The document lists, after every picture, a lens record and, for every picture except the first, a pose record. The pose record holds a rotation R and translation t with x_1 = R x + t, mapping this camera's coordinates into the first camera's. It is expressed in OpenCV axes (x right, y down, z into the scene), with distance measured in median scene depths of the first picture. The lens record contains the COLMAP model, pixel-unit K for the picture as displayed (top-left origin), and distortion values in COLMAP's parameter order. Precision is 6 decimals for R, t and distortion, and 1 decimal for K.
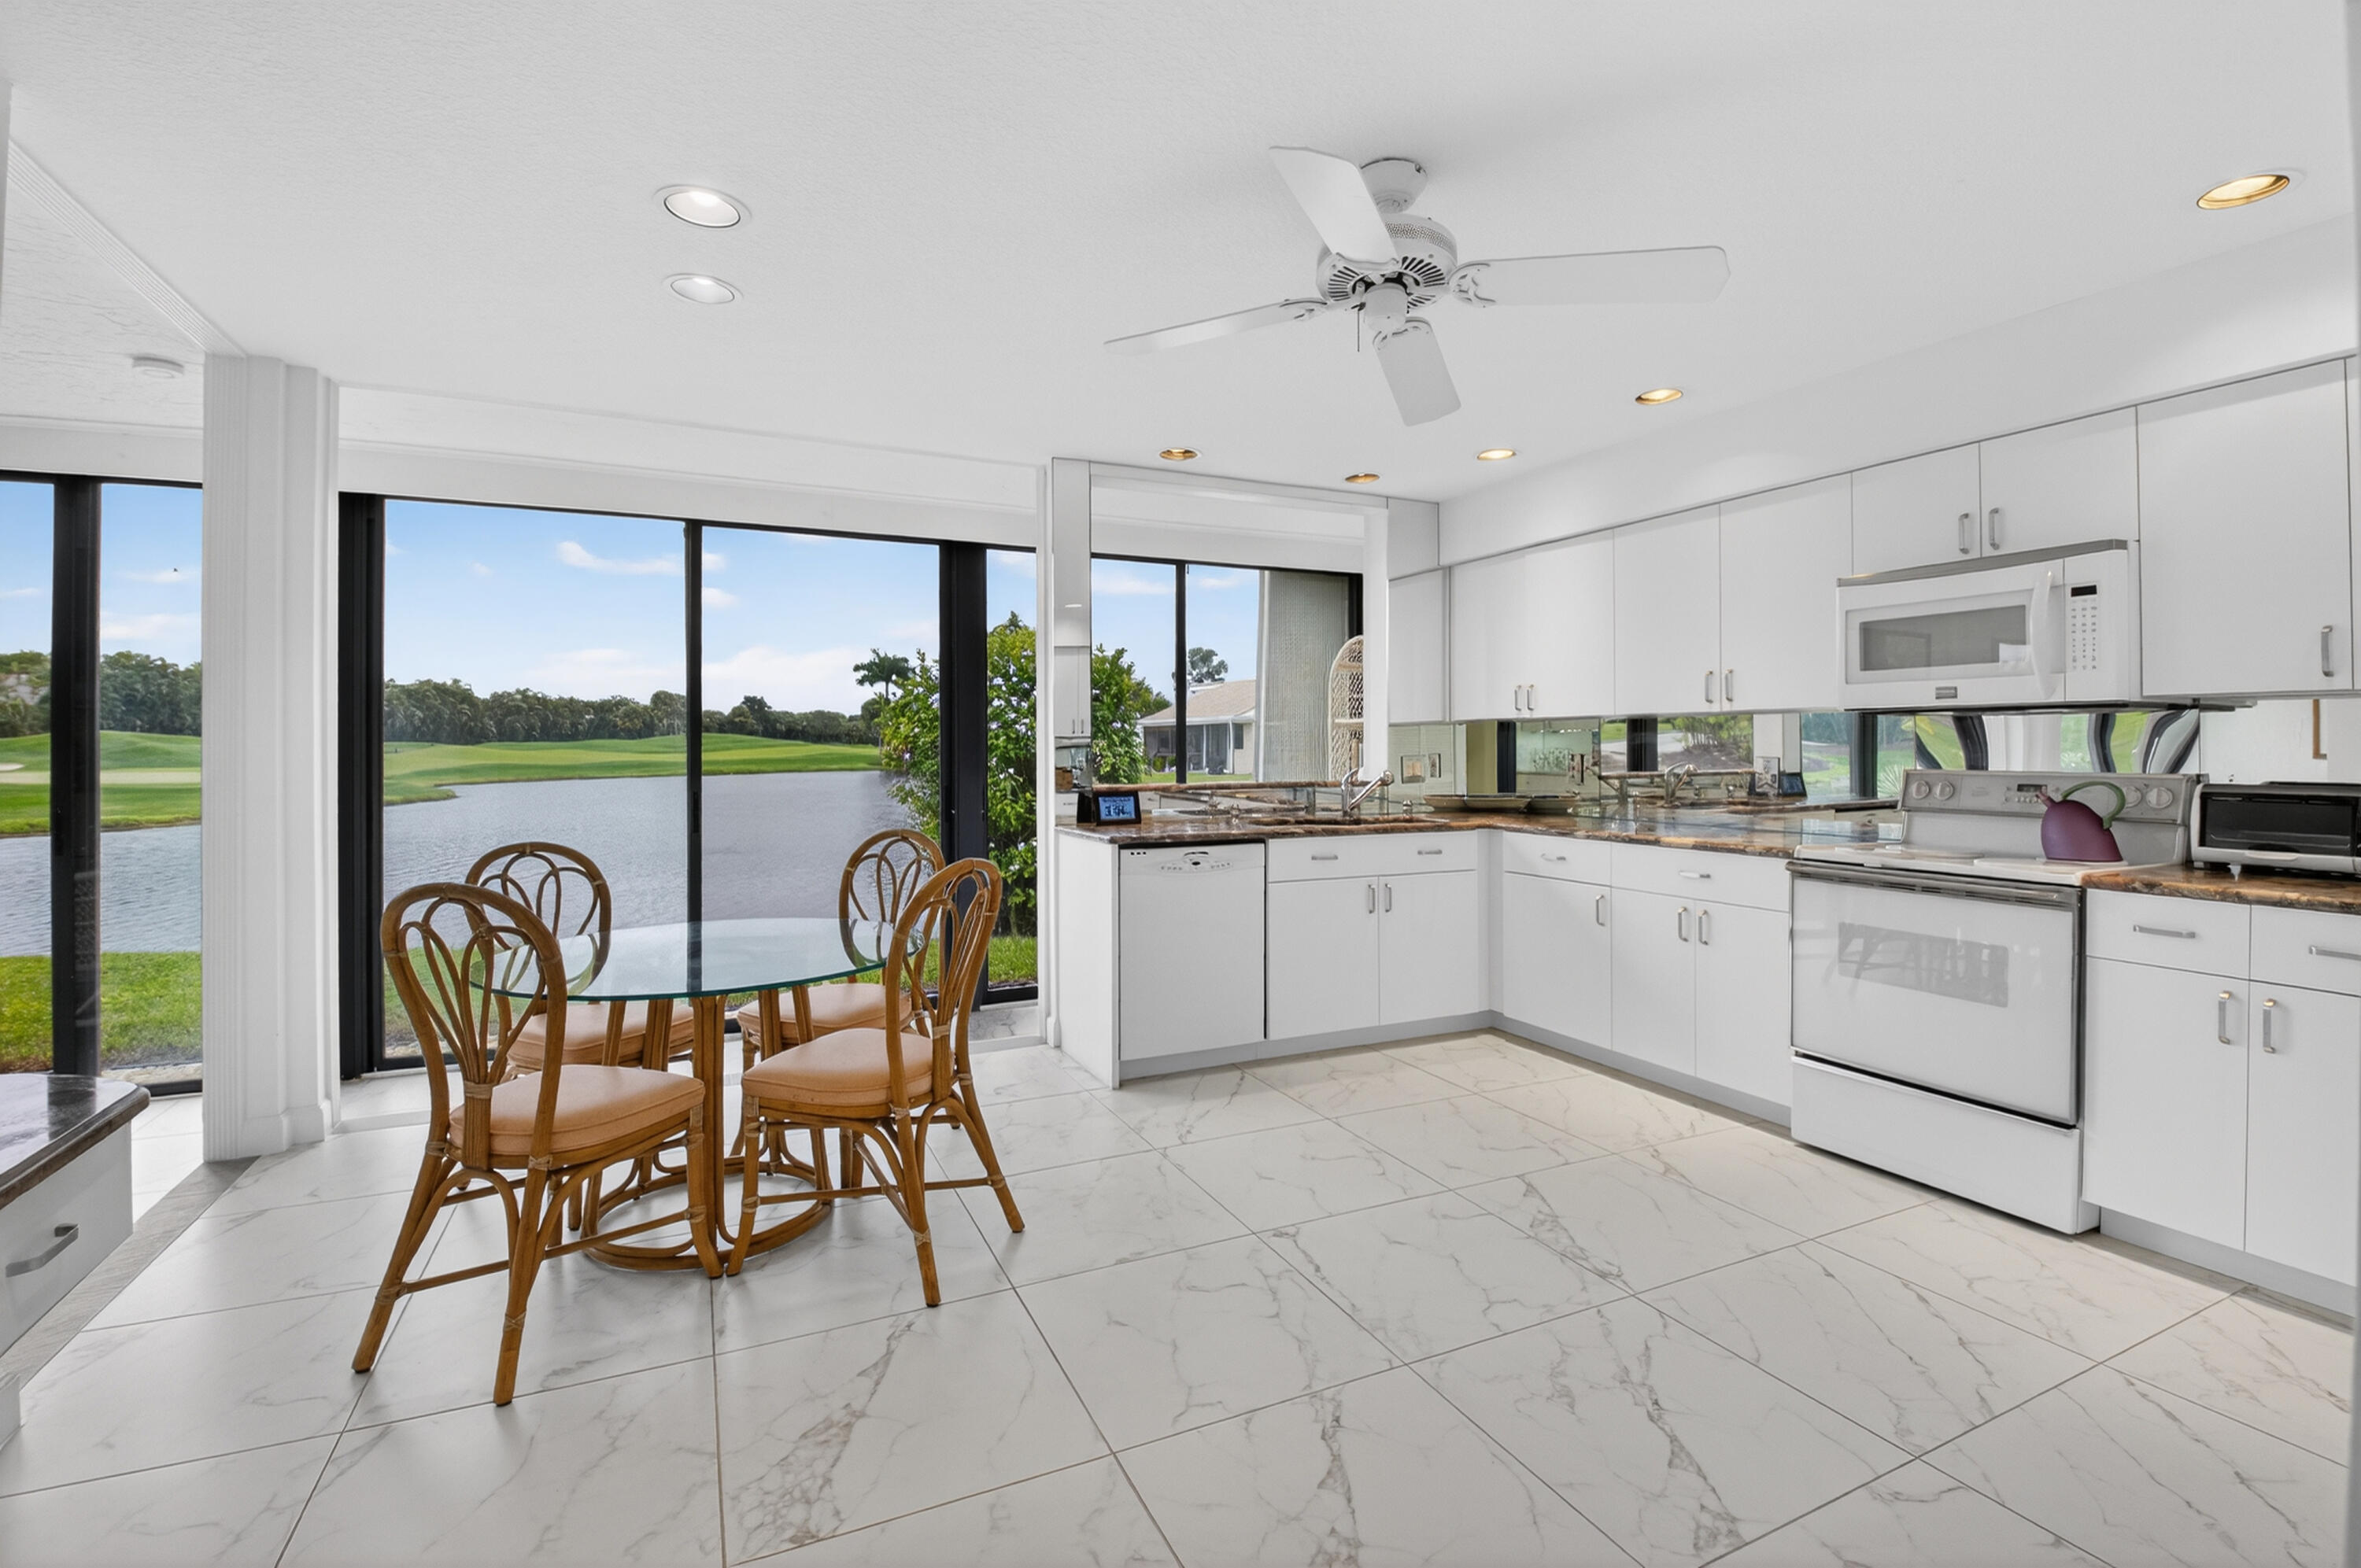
lens RADIAL K [[1049.5, 0, 1187.2], [0, 1049.5, 733.4], [0, 0, 1]] dist [0.009607, -0.022542]
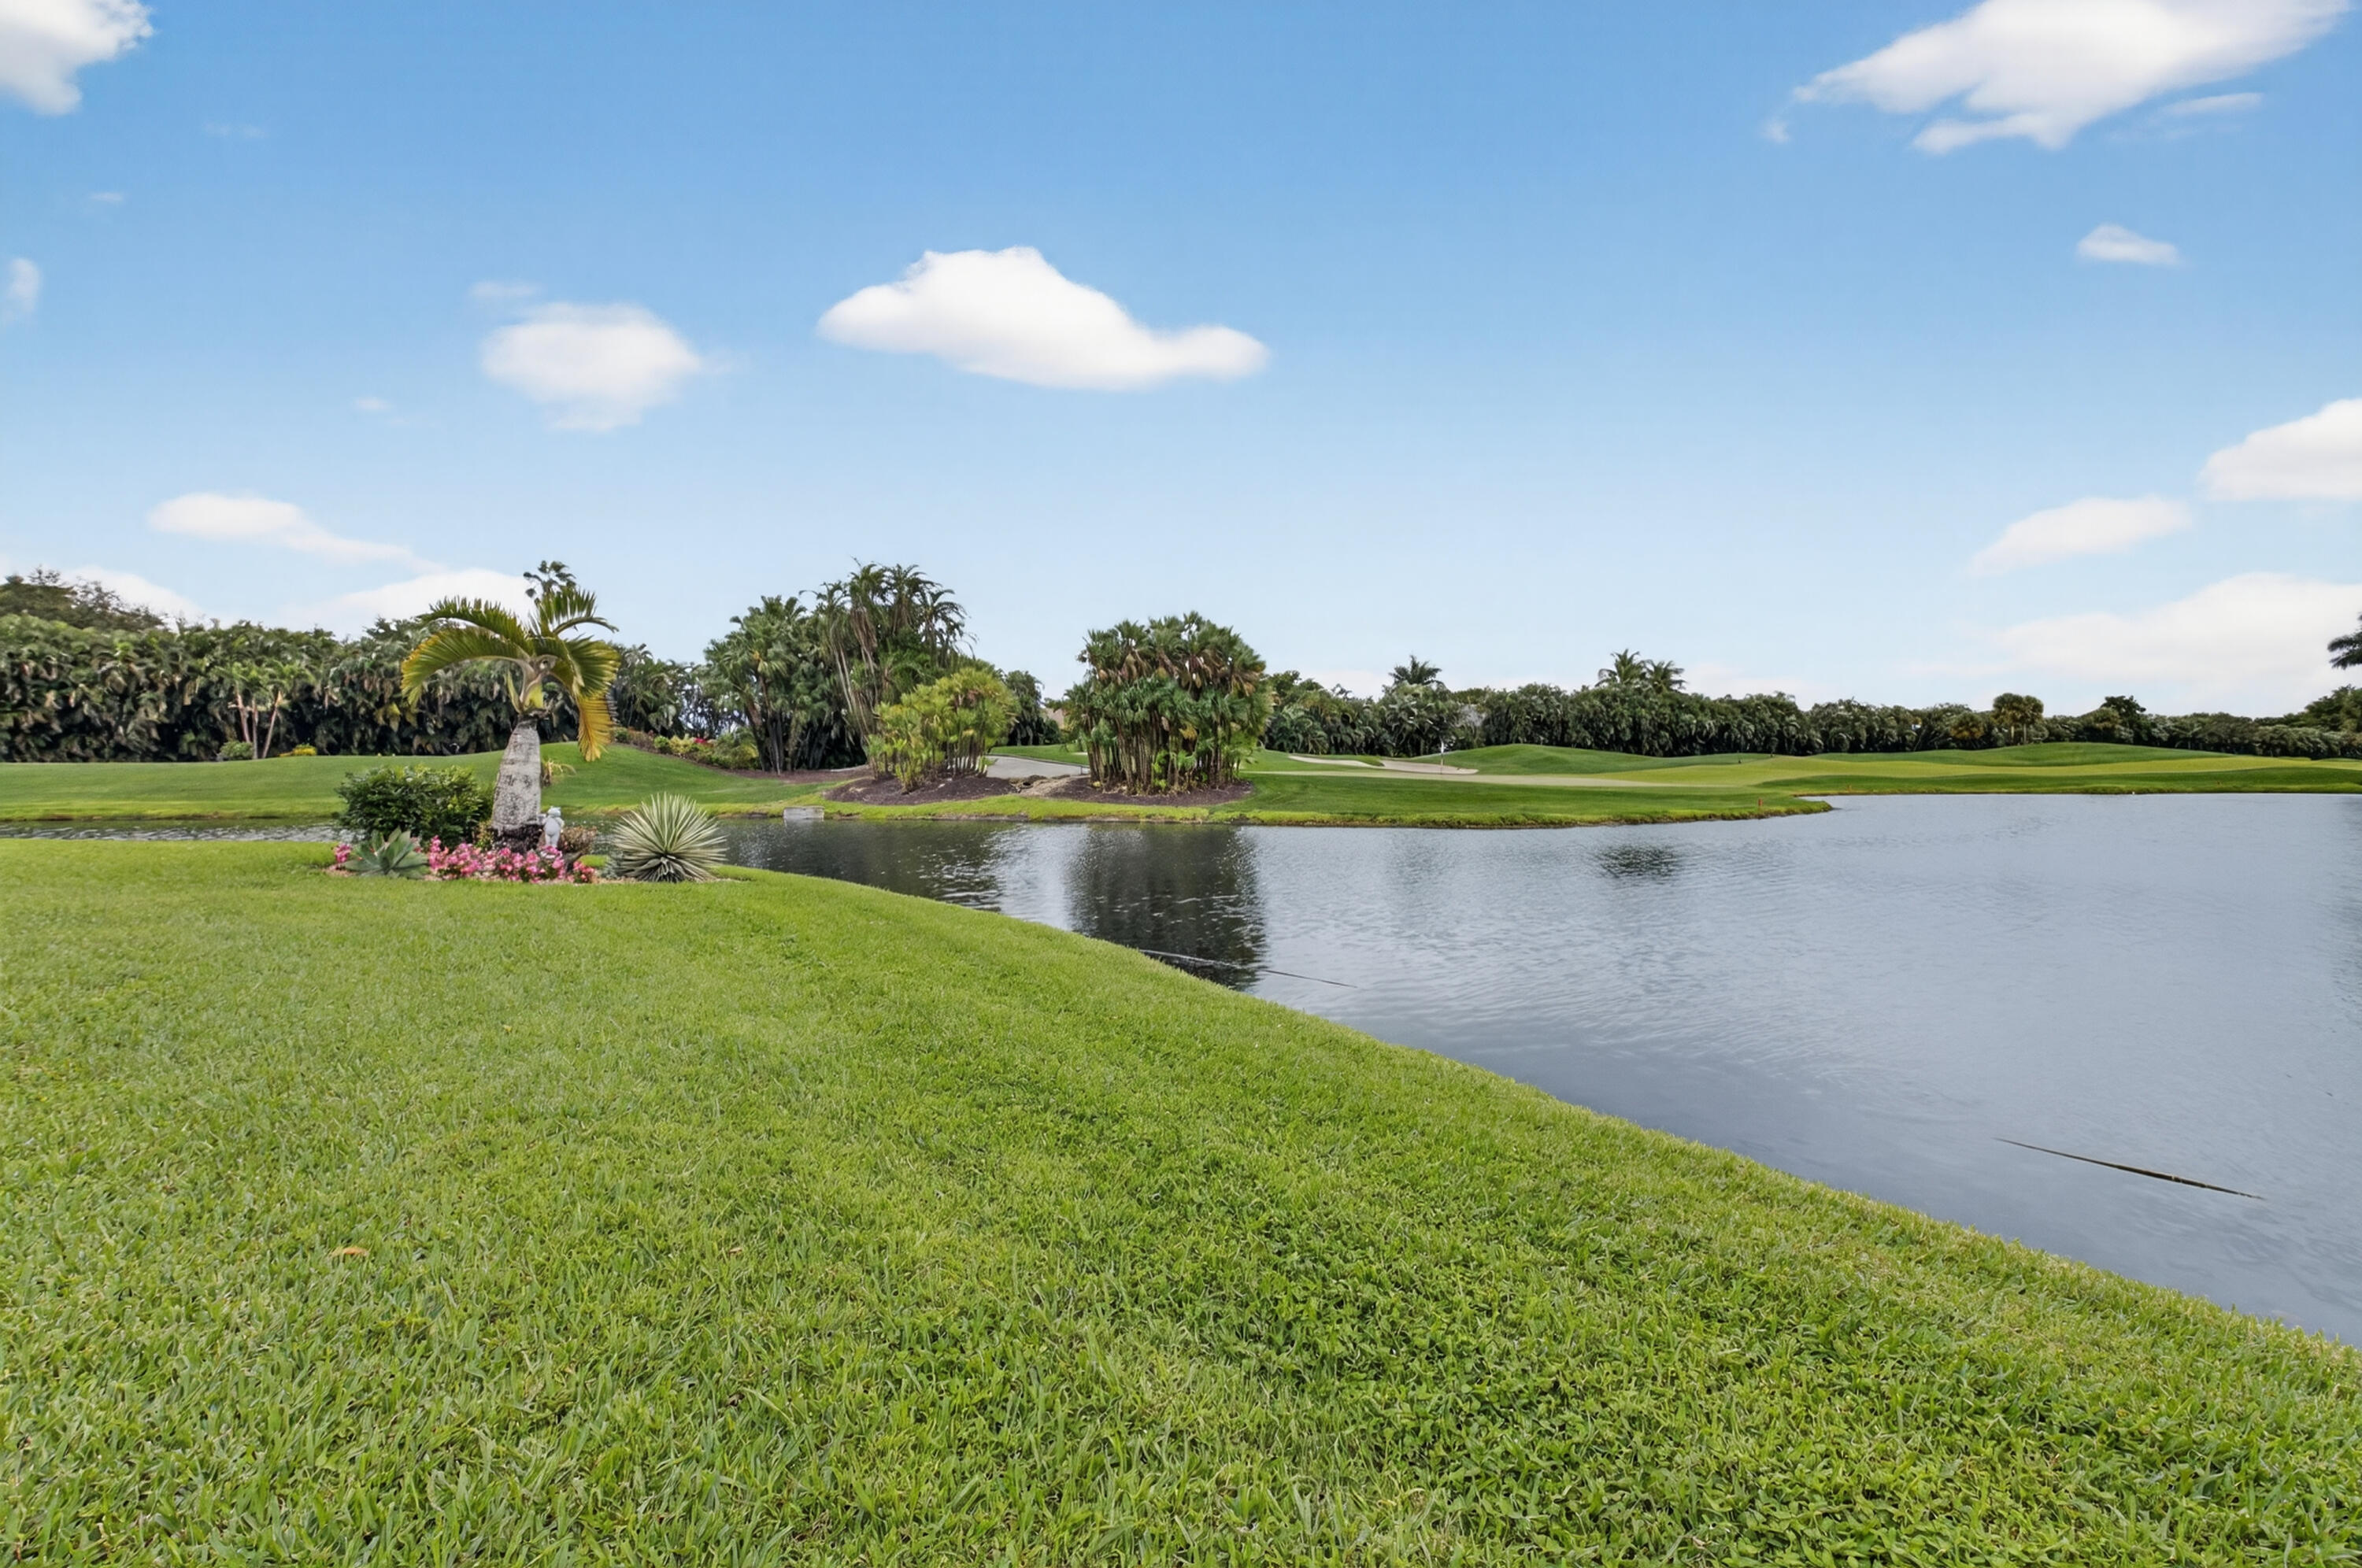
lens RADIAL K [[1034.0, 0, 1189.5], [0, 1034.0, 784.0], [0, 0, 1]] dist [0.010857, -0.027057]
pose [[0.447161, 0.021810, -0.894188, -2.052297], [0.009302, 0.999535, 0.029031, 0.106565], [0.894405, -0.021299, 0.446750, 1.407587]]
